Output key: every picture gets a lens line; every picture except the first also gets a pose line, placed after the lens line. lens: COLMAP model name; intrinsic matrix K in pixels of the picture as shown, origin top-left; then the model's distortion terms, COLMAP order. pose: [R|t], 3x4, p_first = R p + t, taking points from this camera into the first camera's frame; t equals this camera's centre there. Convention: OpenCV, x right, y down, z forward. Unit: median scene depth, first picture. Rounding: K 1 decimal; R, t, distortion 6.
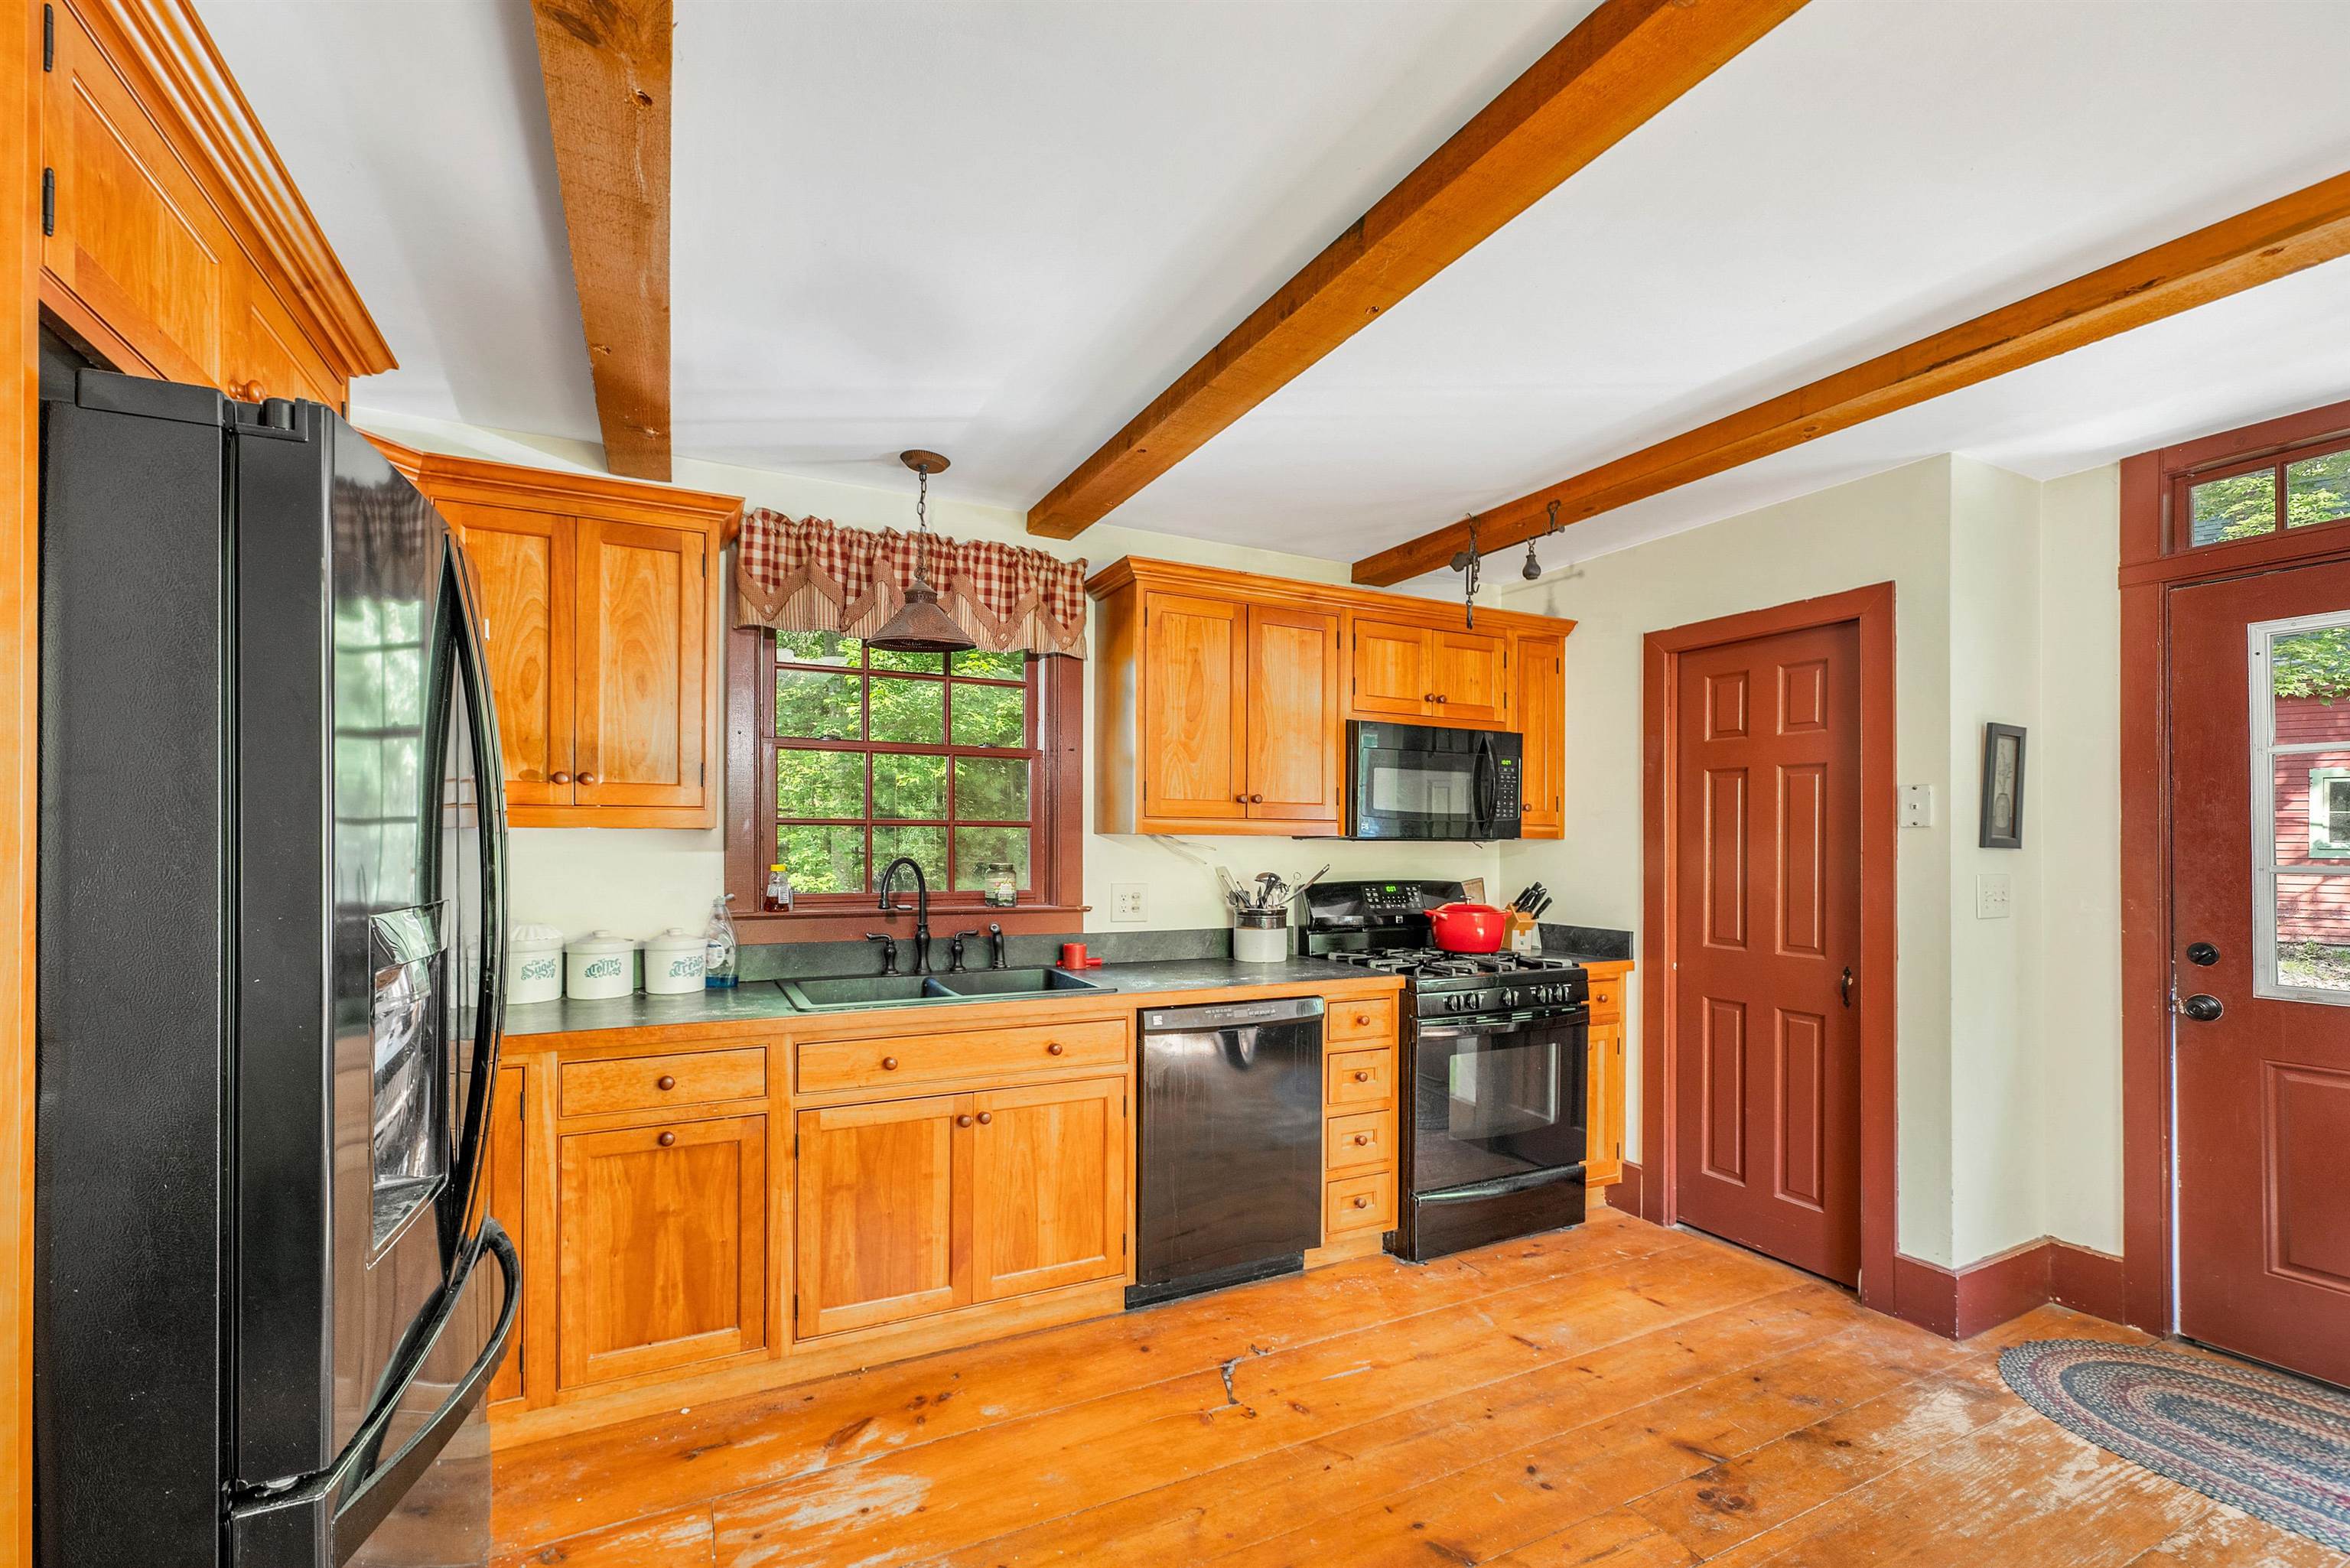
lens RADIAL K [[1014.8, 0, 1216.2], [0, 1014.8, 845.0], [0, 0, 1]] dist [0.002988, -0.000260]
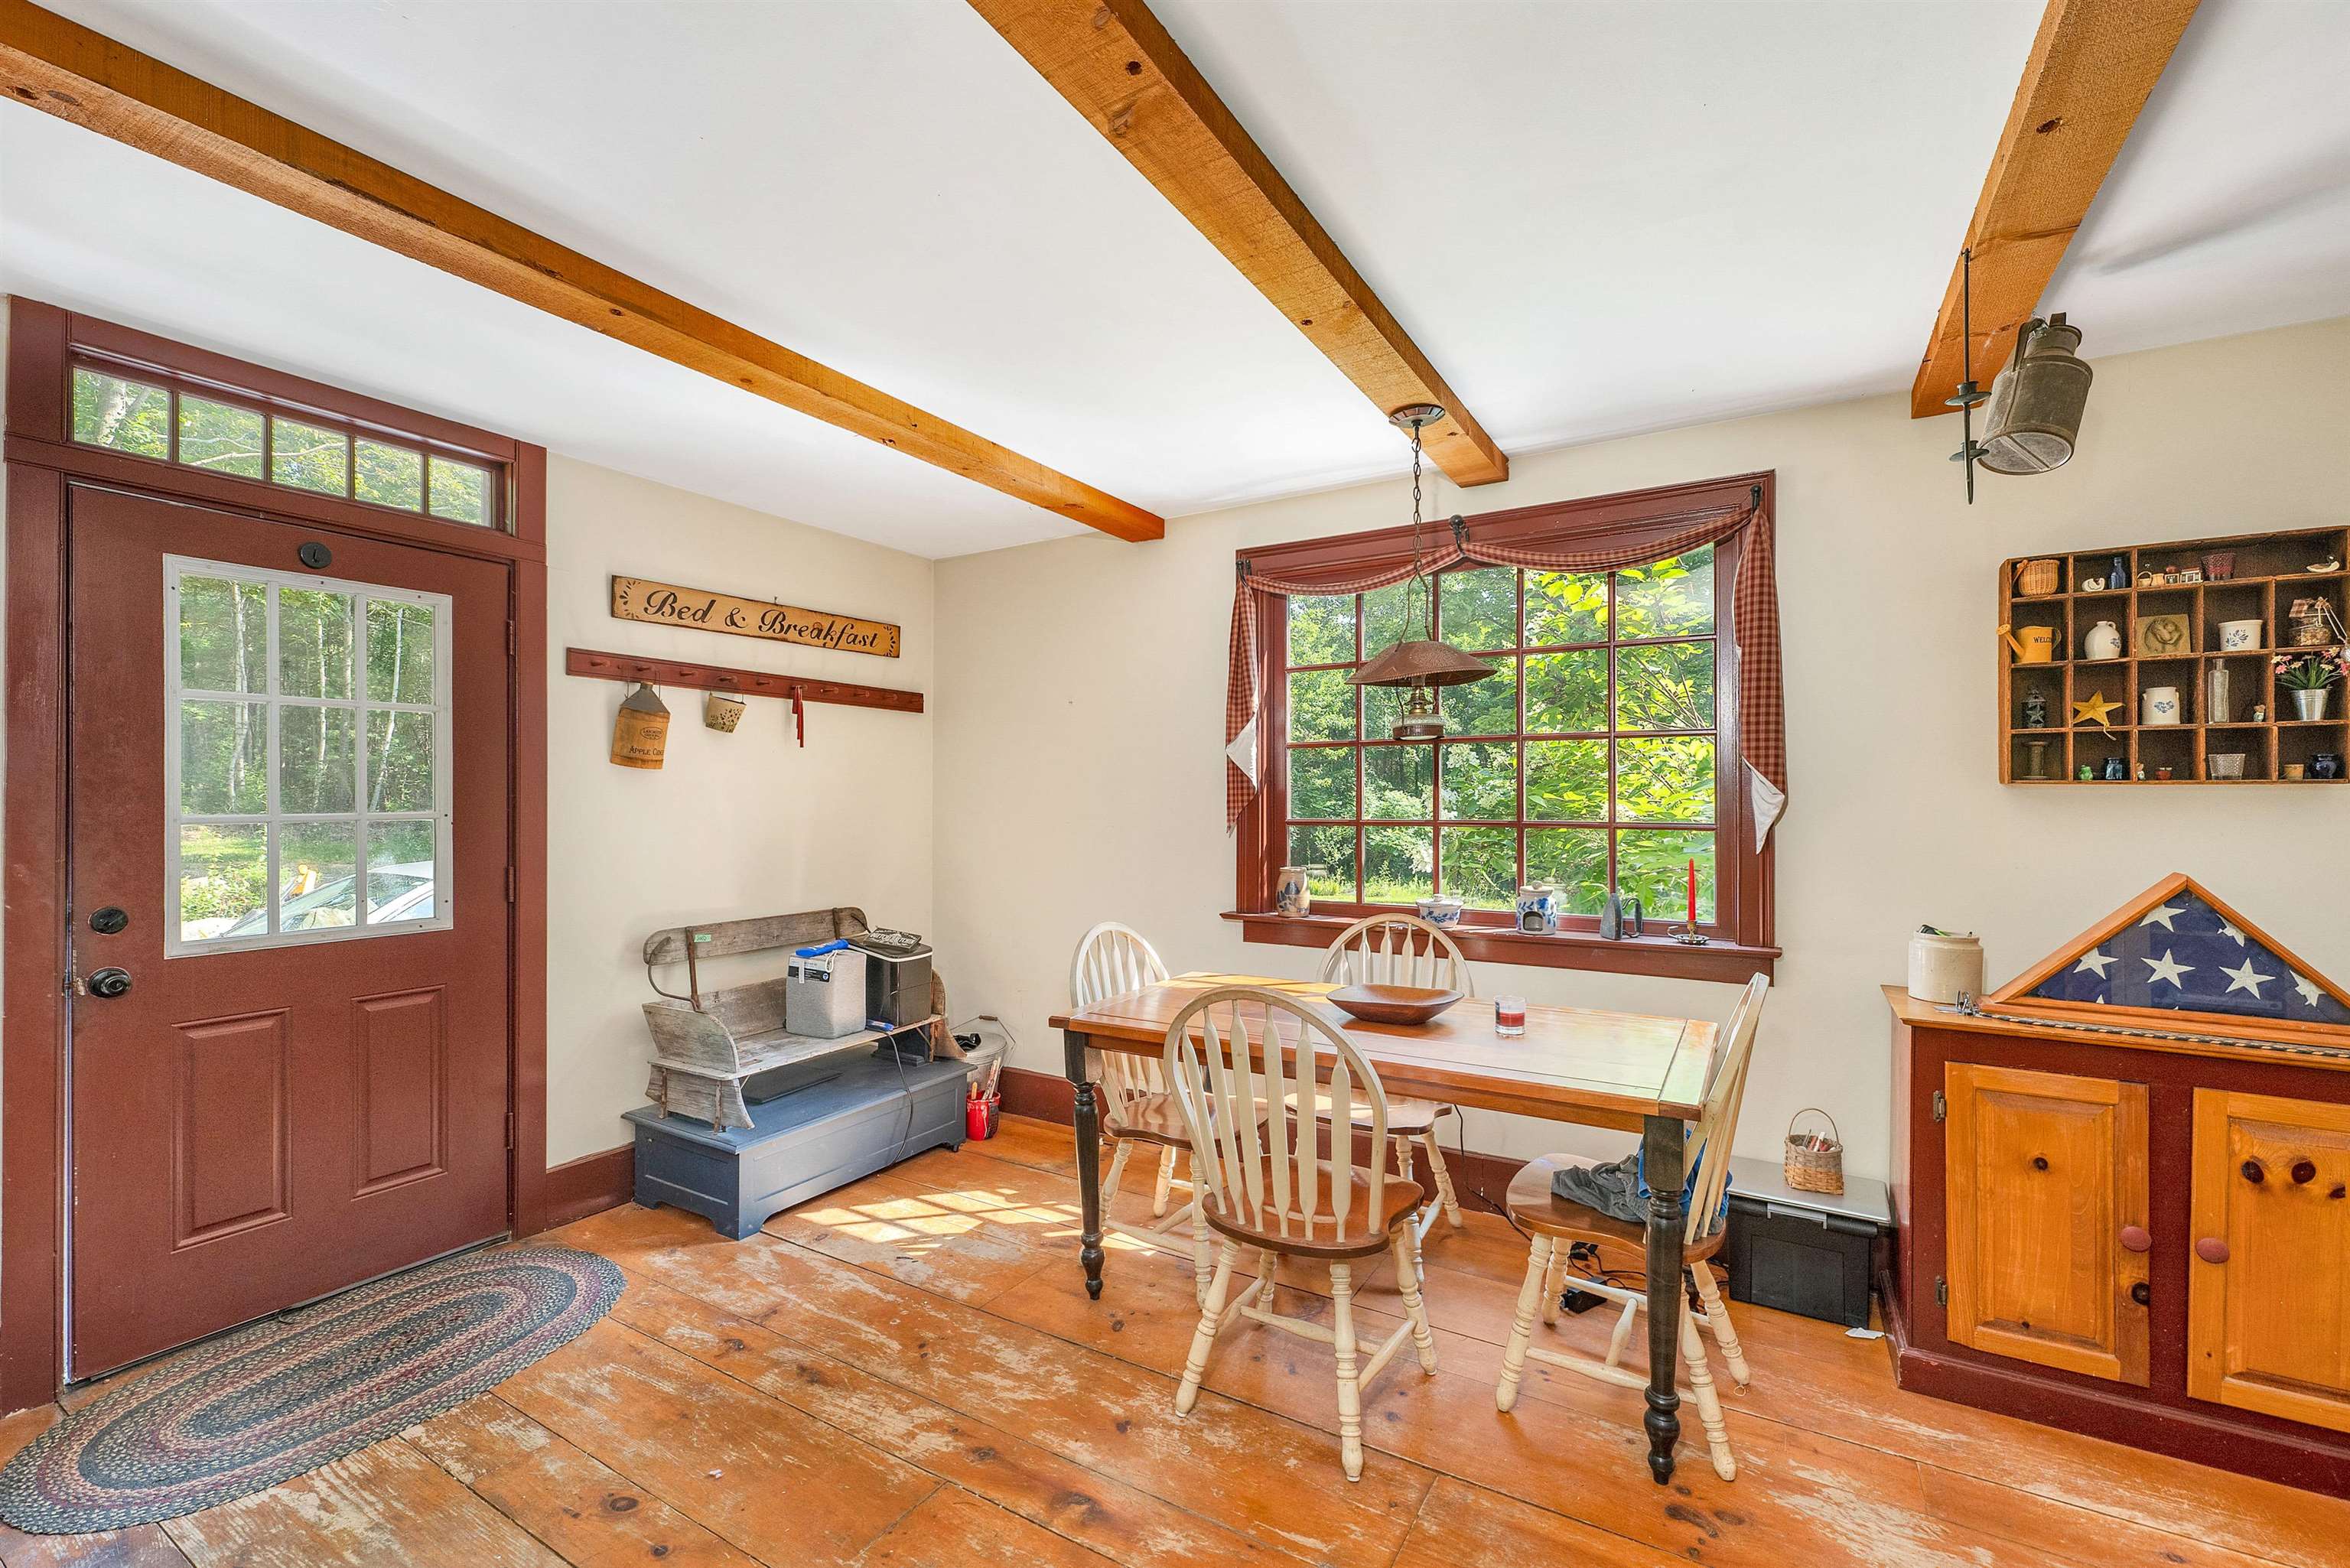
lens RADIAL K [[1014.8, 0, 1179.6], [0, 1014.8, 787.0], [0, 0, 1]] dist [0.002988, -0.000260]
pose [[-0.493589, 0.002361, 0.869692, -0.230647], [0.001818, 0.999997, -0.001682, -0.003163], [-0.869693, 0.000751, -0.493592, 0.639347]]
